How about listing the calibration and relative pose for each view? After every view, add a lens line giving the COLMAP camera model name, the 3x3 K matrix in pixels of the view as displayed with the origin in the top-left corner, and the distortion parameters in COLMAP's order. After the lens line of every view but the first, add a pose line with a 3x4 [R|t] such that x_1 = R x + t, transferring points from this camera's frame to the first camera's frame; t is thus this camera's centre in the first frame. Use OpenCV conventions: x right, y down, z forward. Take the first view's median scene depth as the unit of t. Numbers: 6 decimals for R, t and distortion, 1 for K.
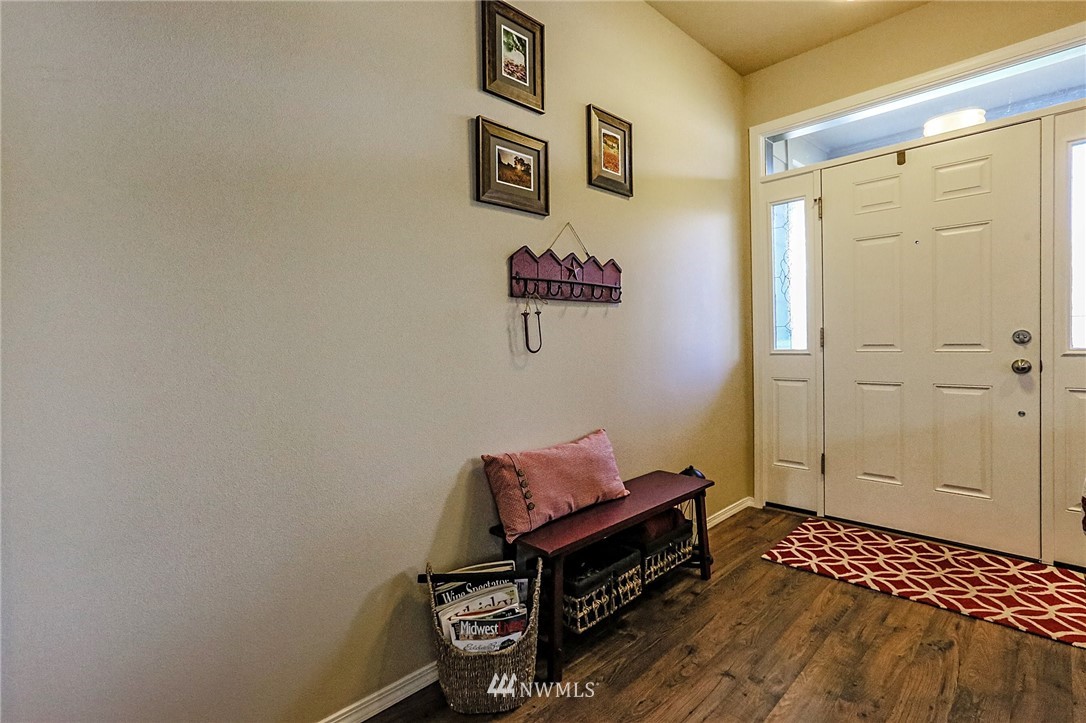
lens RADIAL K [[520.2, 0, 539.4], [0, 520.2, 350.0], [0, 0, 1]] dist [-0.020496, 0.014244]
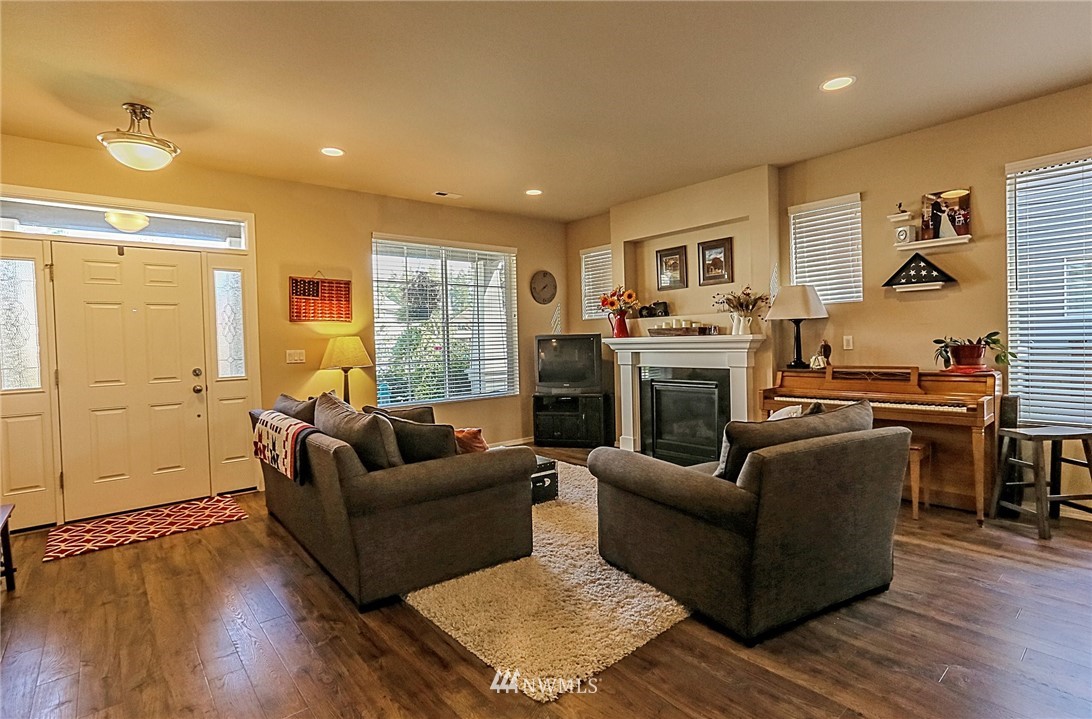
lens RADIAL K [[535.7, 0, 540.4], [0, 535.7, 359.2], [0, 0, 1]] dist [-0.021290, 0.000857]
pose [[0.091315, -0.019089, 0.995639, -0.826135], [0.044944, 0.998876, 0.015029, -0.048247], [-0.994807, 0.043376, 0.092070, -0.359660]]
